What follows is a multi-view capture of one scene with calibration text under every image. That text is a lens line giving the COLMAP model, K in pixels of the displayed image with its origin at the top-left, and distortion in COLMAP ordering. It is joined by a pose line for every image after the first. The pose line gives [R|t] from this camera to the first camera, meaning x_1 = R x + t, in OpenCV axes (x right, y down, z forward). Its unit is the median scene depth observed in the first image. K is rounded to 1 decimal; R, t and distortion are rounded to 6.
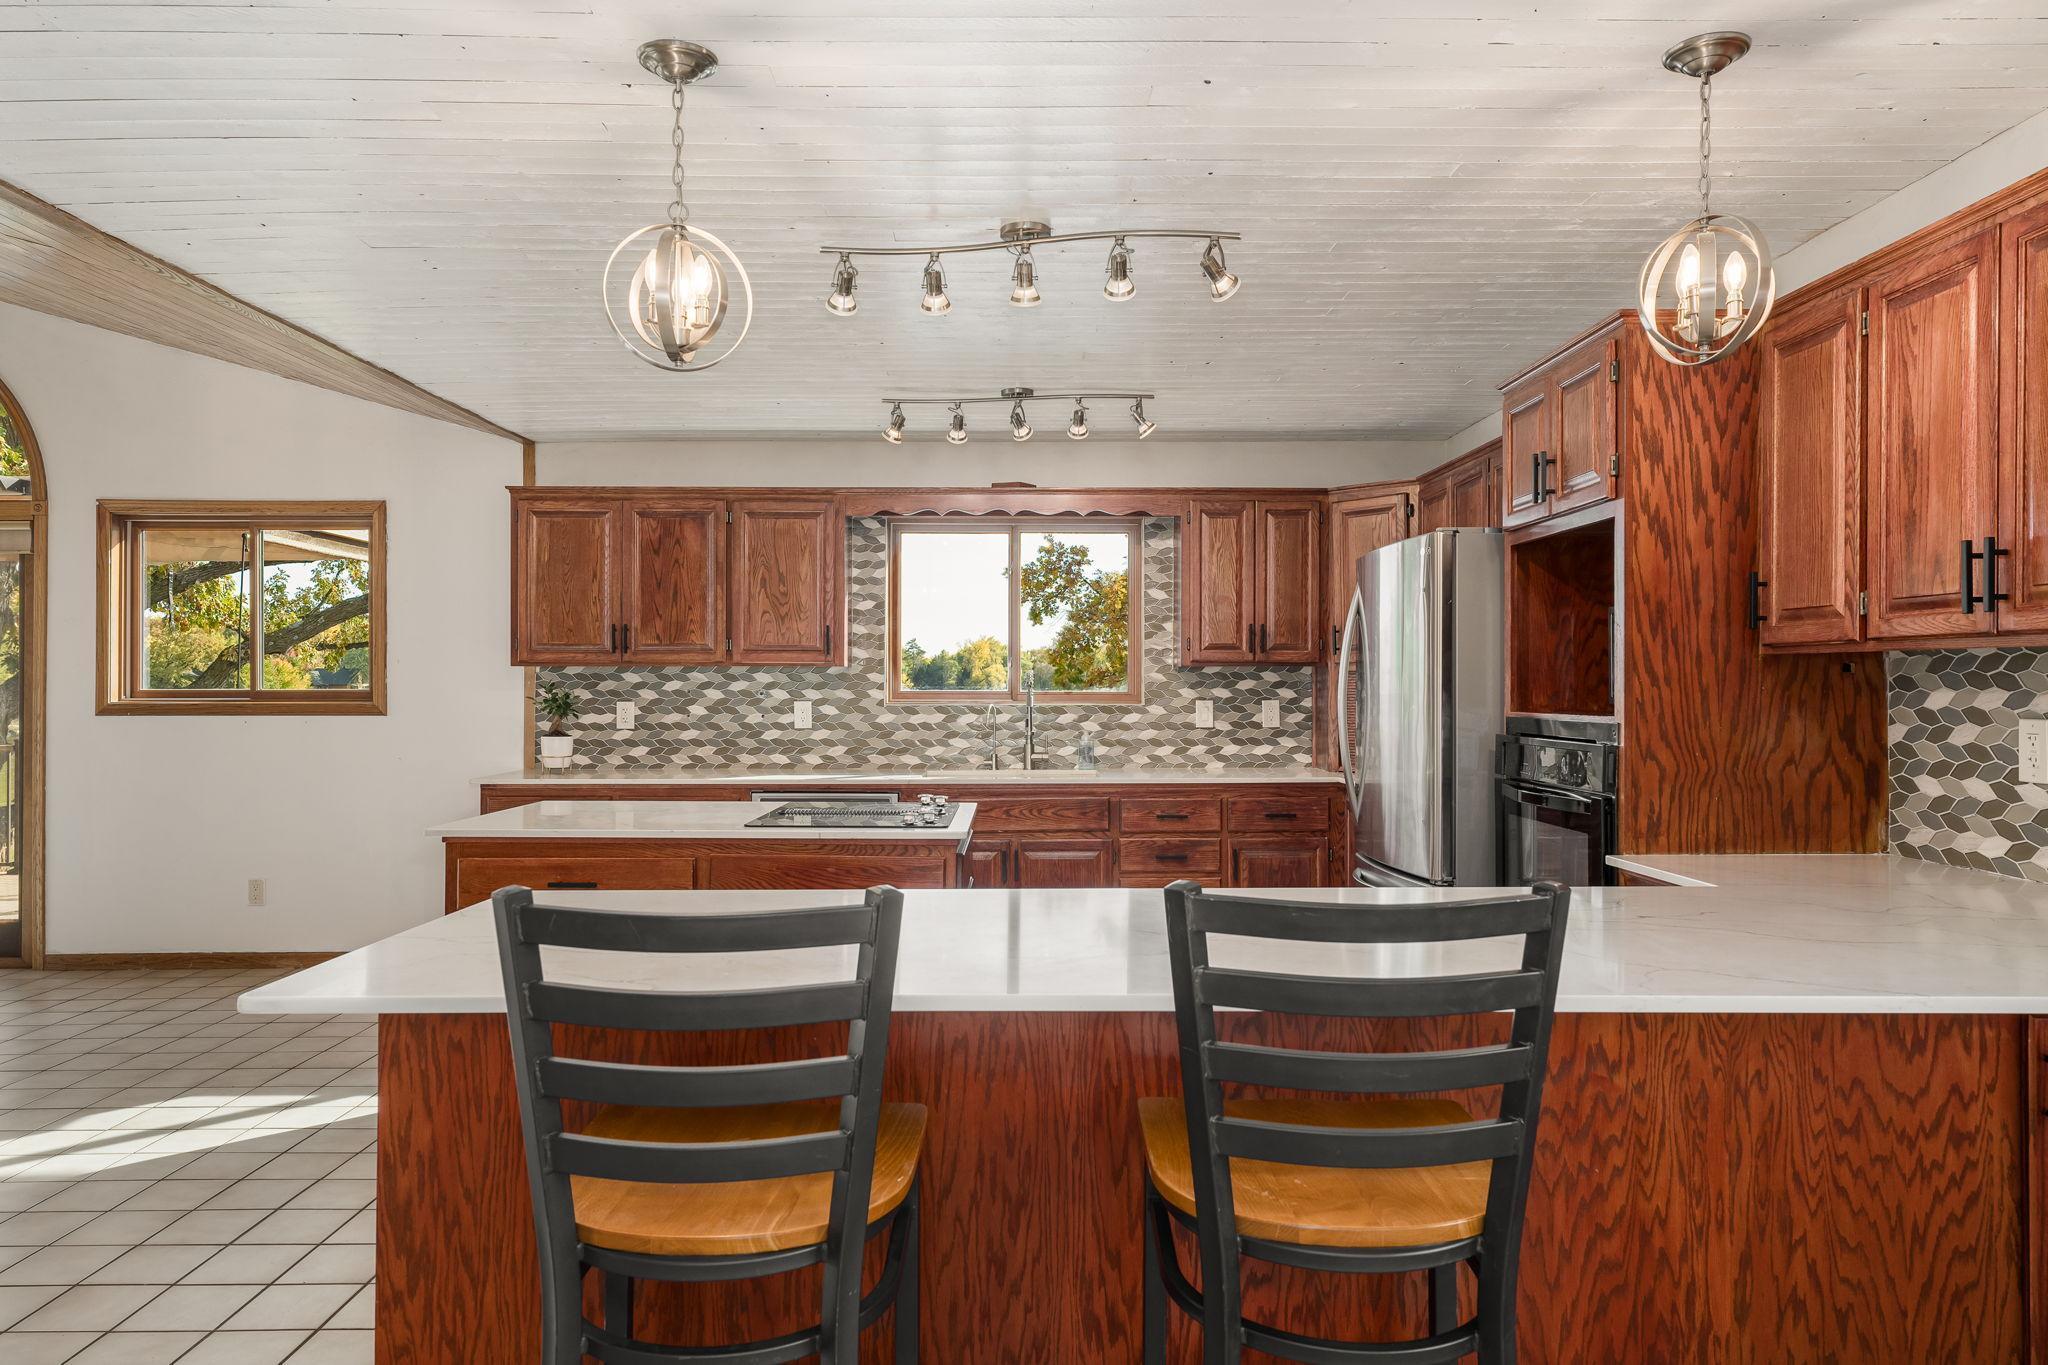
lens RADIAL K [[1342.9, 0, 1030.1], [0, 1342.9, 680.5], [0, 0, 1]] dist [0.006679, 0.000105]
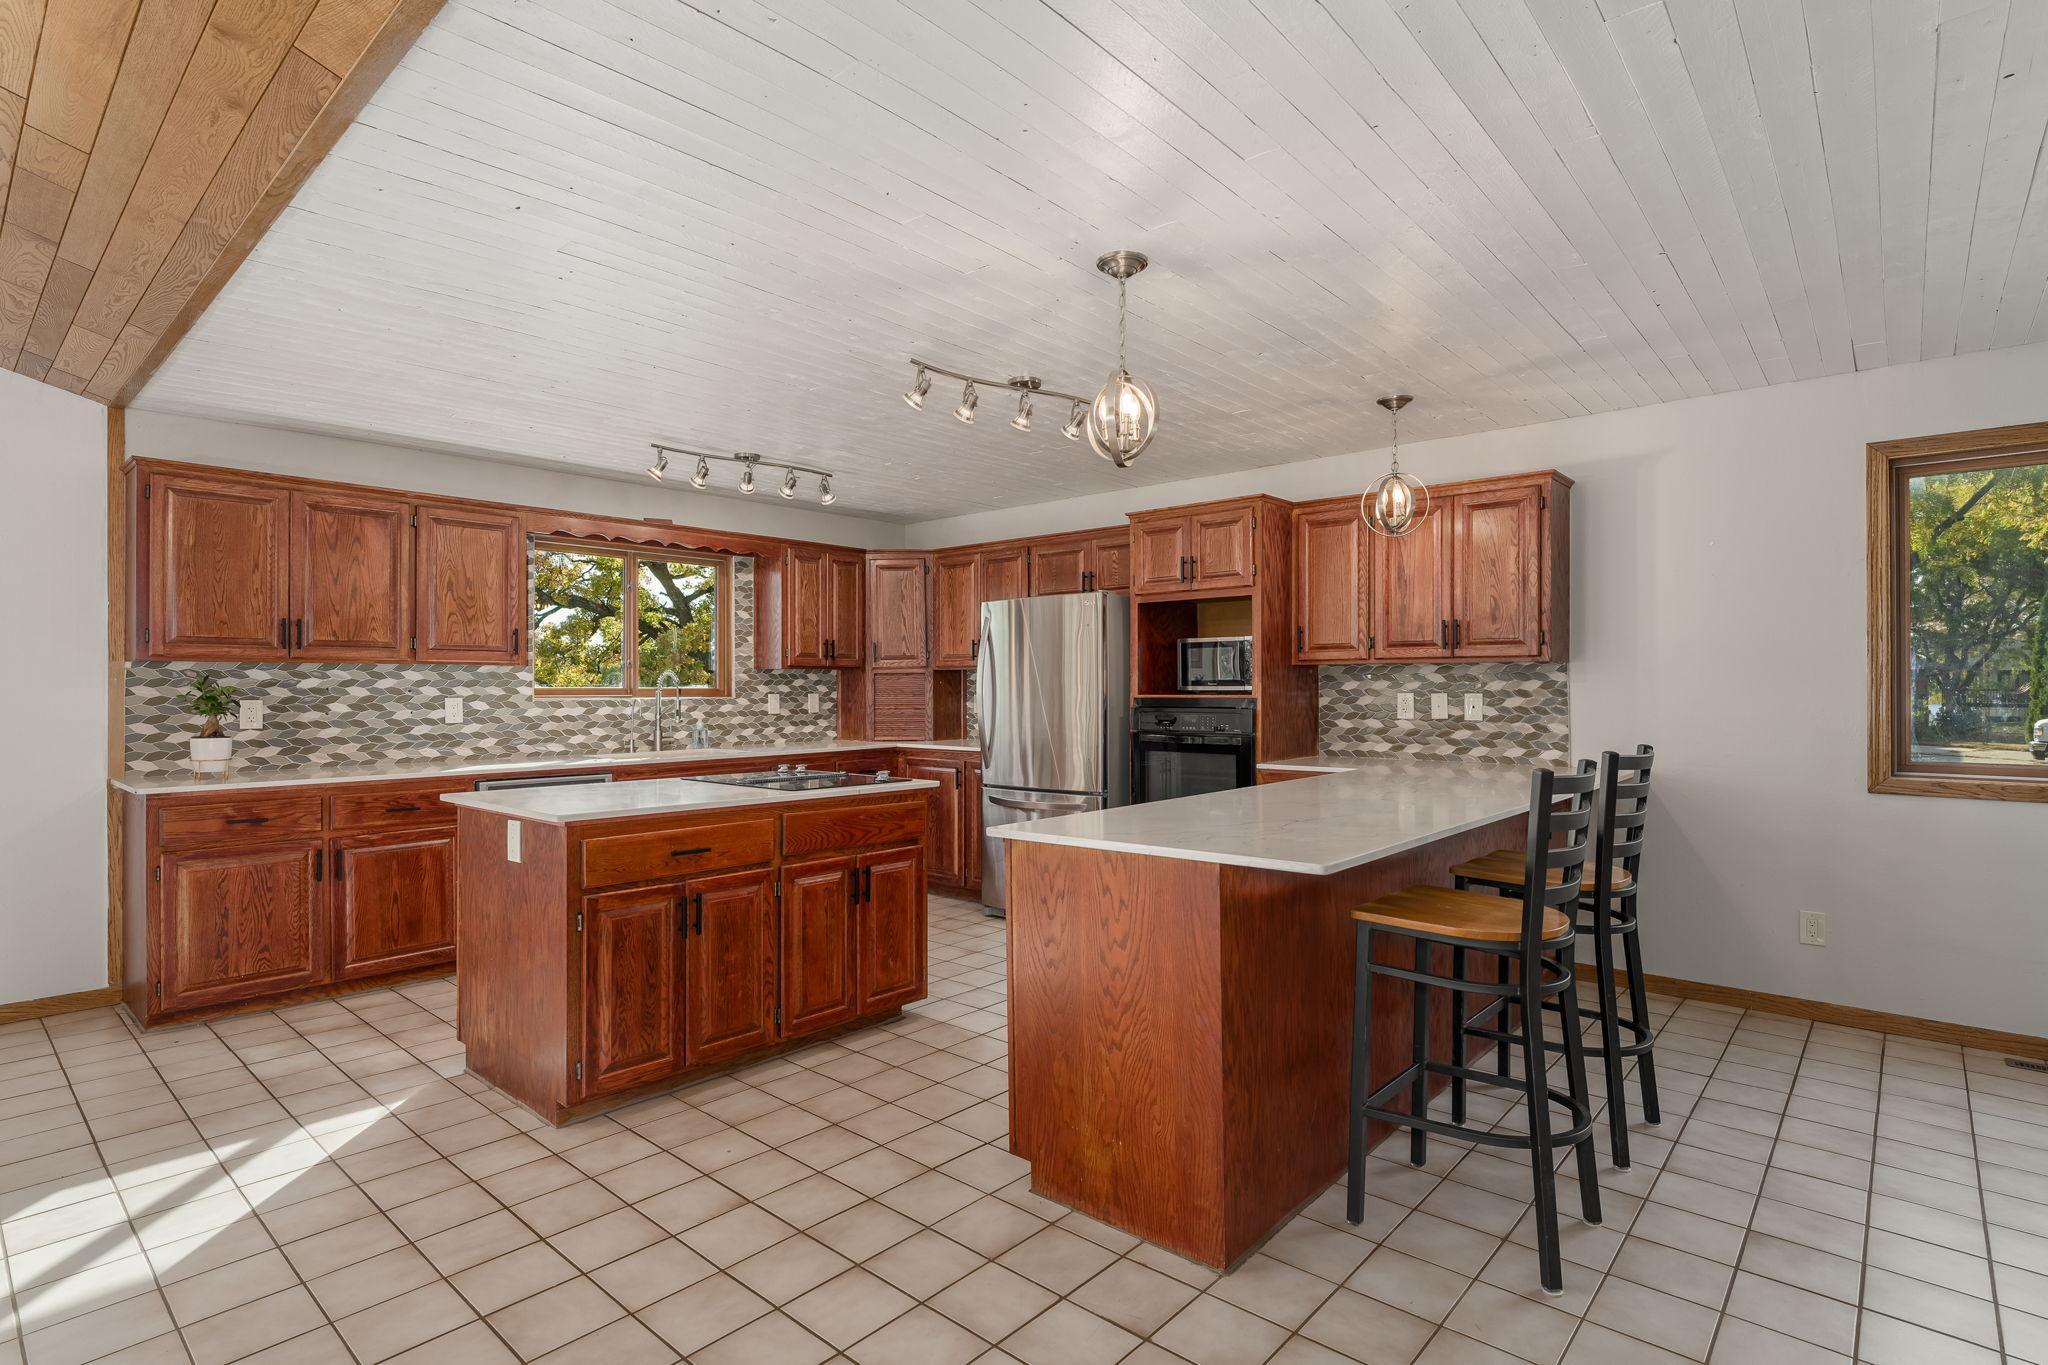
lens RADIAL K [[1000.5, 0, 1028.1], [0, 1000.5, 682.9], [0, 0, 1]] dist [-0.004366, 0.000775]
pose [[0.675375, 0.000433, 0.737475, -0.448672], [0.001492, 0.999997, -0.001954, 0.005780], [-0.737473, 0.002420, 0.675372, 0.122078]]
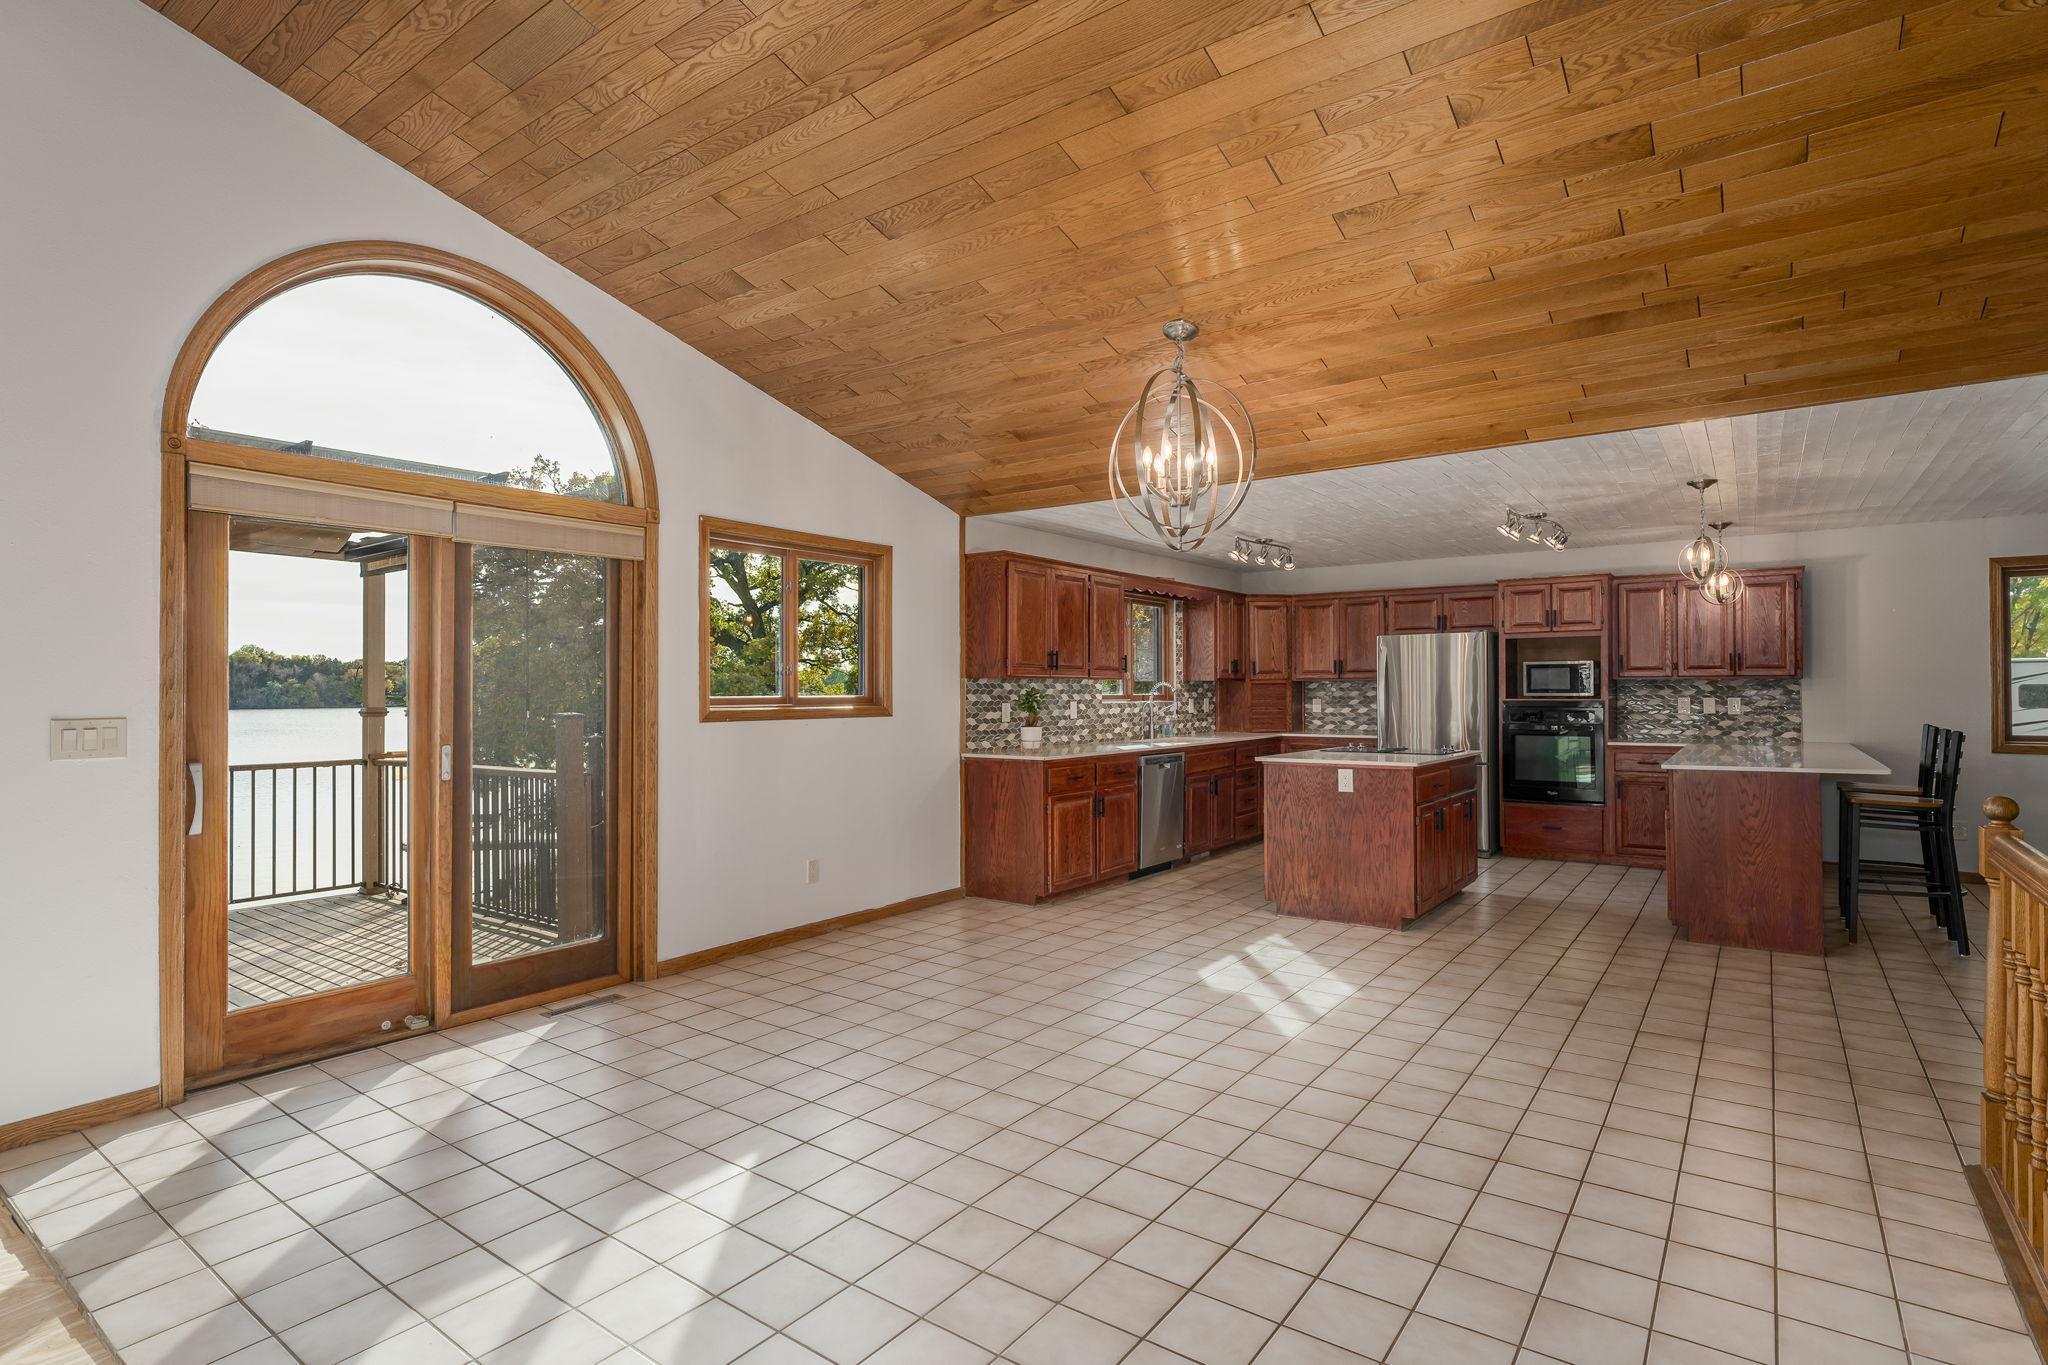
lens RADIAL K [[1000.5, 0, 1028.4], [0, 1000.5, 677.9], [0, 0, 1]] dist [-0.004366, 0.000775]
pose [[0.606073, 0.006899, 0.795379, -1.141371], [0.001743, 0.999948, -0.010001, -0.000602], [-0.795407, 0.007448, 0.606030, 0.327193]]
